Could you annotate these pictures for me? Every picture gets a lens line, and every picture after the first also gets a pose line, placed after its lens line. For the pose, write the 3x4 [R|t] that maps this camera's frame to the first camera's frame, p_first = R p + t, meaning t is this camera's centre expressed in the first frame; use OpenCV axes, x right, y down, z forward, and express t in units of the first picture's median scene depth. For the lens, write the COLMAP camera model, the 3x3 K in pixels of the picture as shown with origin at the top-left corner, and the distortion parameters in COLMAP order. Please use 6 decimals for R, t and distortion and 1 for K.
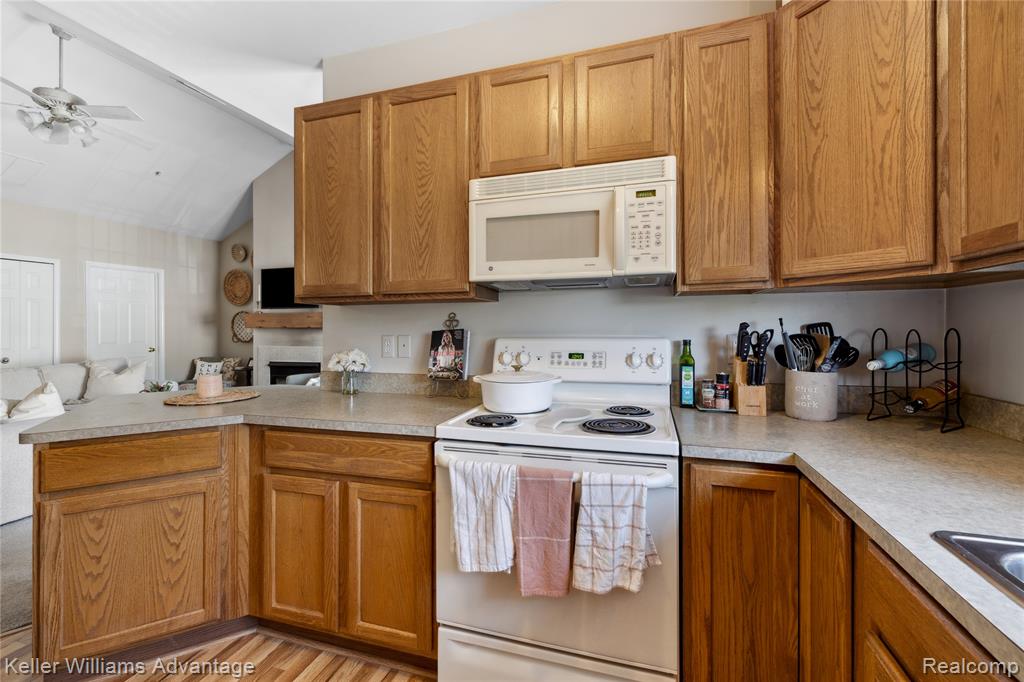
lens RADIAL K [[438.4, 0, 511.6], [0, 438.4, 322.9], [0, 0, 1]] dist [0.000653, 0.000166]
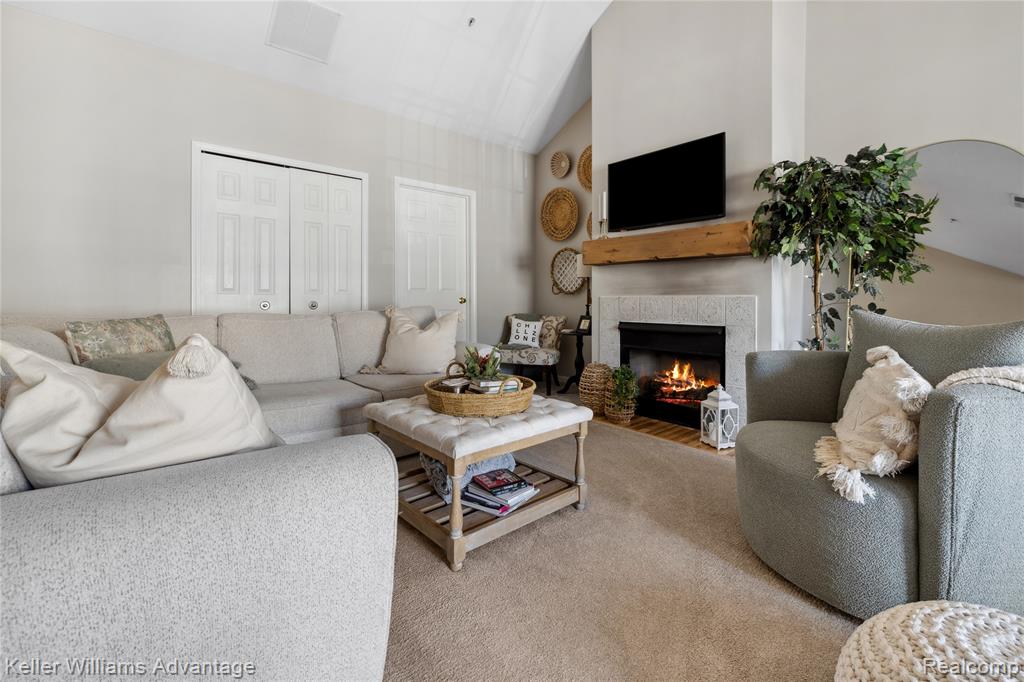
lens RADIAL K [[449.8, 0, 513.6], [0, 449.8, 297.9], [0, 0, 1]] dist [0.000440, 0.000050]
pose [[0.844740, 0.005373, -0.535150, -0.341482], [-0.001753, 0.999972, 0.007272, 0.050804], [0.535174, -0.005205, 0.844726, 0.404414]]
